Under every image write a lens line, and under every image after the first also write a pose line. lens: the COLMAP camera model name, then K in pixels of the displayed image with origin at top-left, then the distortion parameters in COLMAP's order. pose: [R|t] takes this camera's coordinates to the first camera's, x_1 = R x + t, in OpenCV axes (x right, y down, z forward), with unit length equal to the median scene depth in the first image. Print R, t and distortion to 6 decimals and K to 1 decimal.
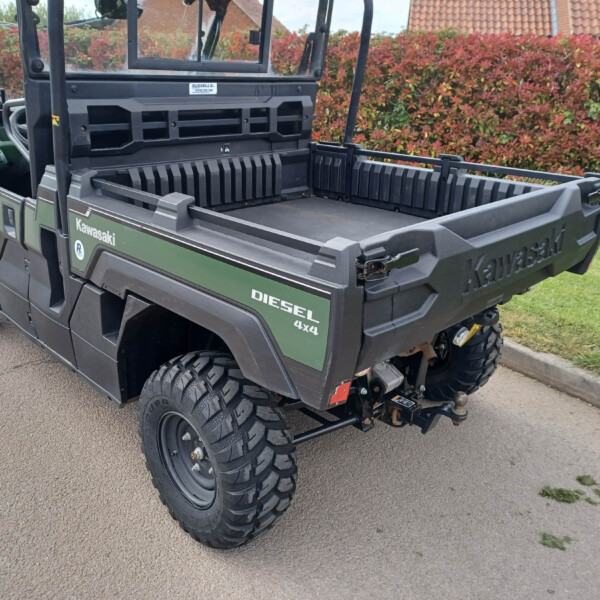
lens RADIAL K [[617.9, 0, 301.0], [0, 617.9, 313.9], [0, 0, 1]] dist [0.017413, 0.005499]
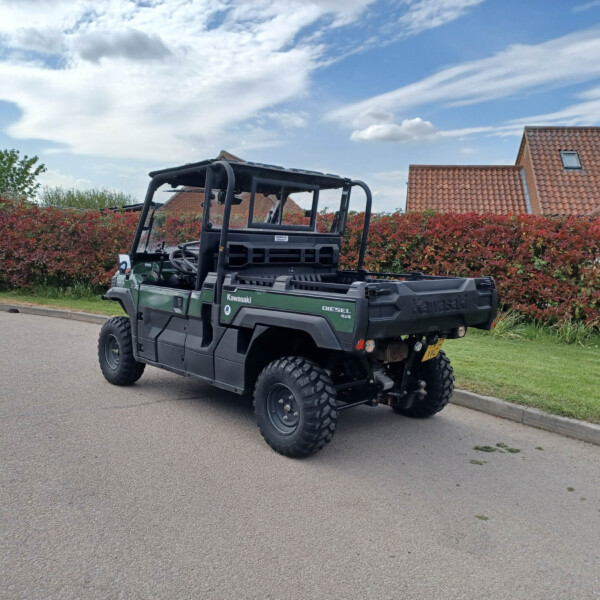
lens RADIAL K [[617.7, 0, 310.6], [0, 617.7, 300.4], [0, 0, 1]] dist [0.037779, 0.000964]
pose [[0.999989, -0.003657, -0.002798, -0.025184], [0.002714, 0.958976, -0.283475, 0.132266], [0.003720, 0.283464, 0.958976, -0.281963]]
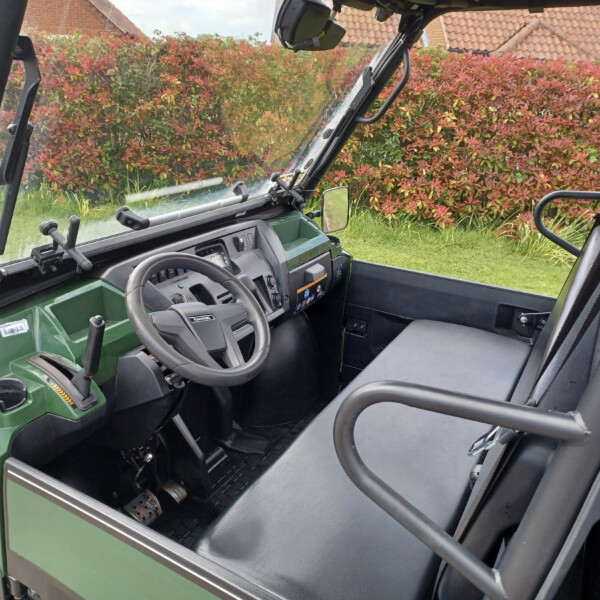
lens RADIAL K [[617.7, 0, 310.6], [0, 617.7, 300.4], [0, 0, 1]] dist [0.037779, 0.000964]
pose [[0.961887, -0.068964, 0.264609, -0.196820], [0.073519, 0.997267, -0.007338, -0.131884], [-0.263380, 0.026512, 0.964328, 0.257525]]
